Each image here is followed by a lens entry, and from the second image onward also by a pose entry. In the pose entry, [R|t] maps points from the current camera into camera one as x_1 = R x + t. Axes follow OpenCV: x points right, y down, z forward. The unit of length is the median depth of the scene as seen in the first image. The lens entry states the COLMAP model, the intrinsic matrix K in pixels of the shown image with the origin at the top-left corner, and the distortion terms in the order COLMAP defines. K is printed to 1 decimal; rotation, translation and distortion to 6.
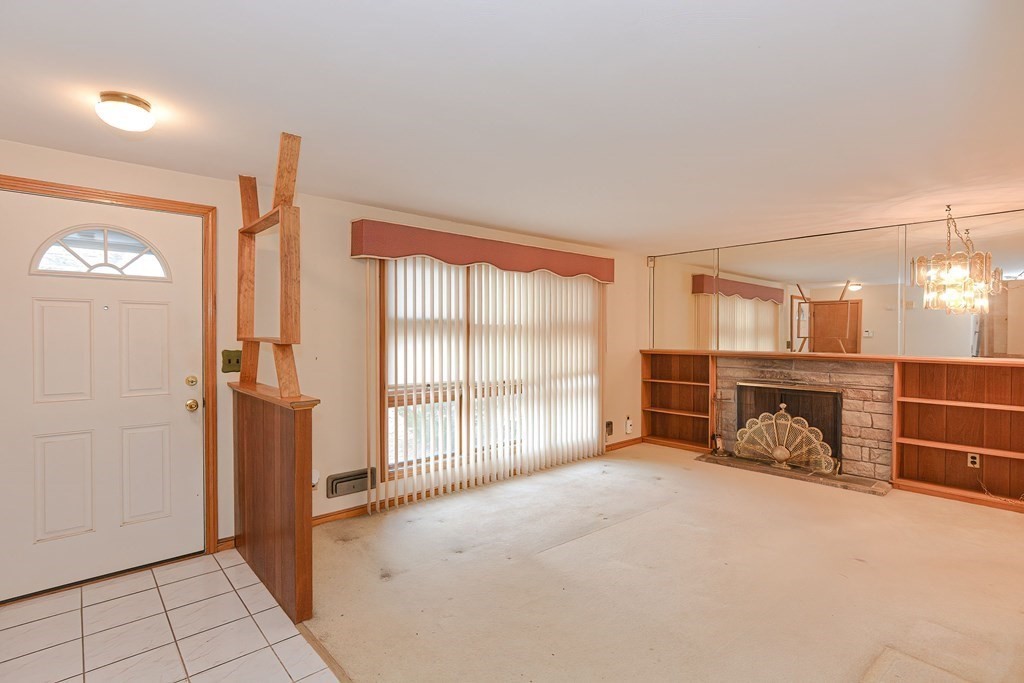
lens RADIAL K [[508.1, 0, 508.9], [0, 508.1, 336.2], [0, 0, 1]] dist [-0.015258, 0.010181]
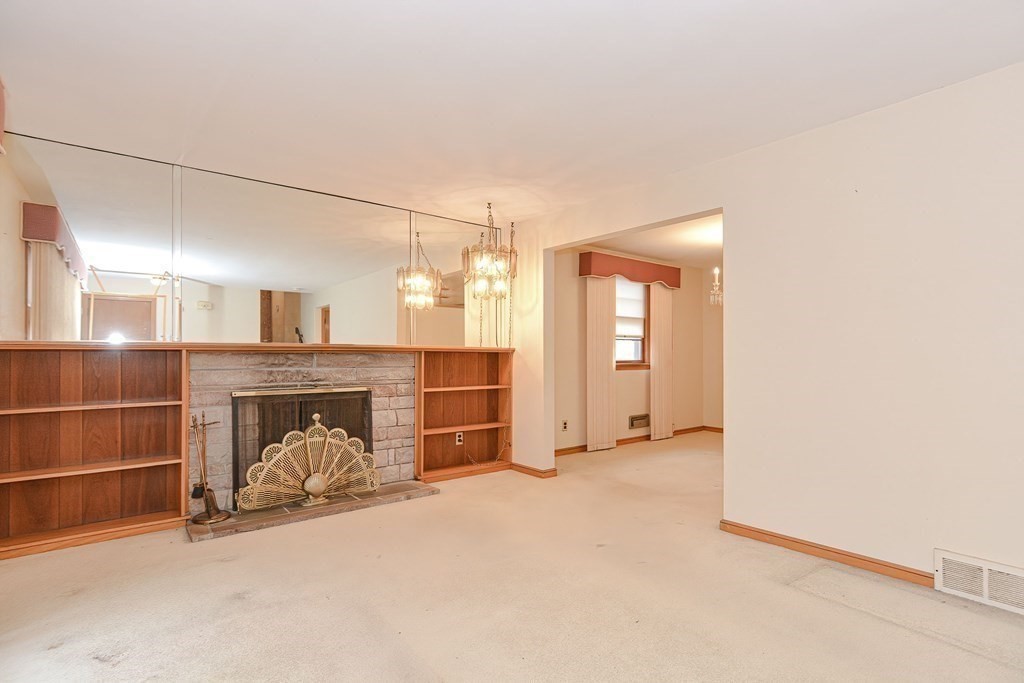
lens RADIAL K [[508.1, 0, 509.3], [0, 508.1, 354.2], [0, 0, 1]] dist [-0.015258, 0.010181]
pose [[0.049747, 0.003369, 0.998756, -0.162840], [0.006573, 0.999972, -0.003701, 0.053666], [-0.998740, 0.006749, 0.049724, 0.695263]]
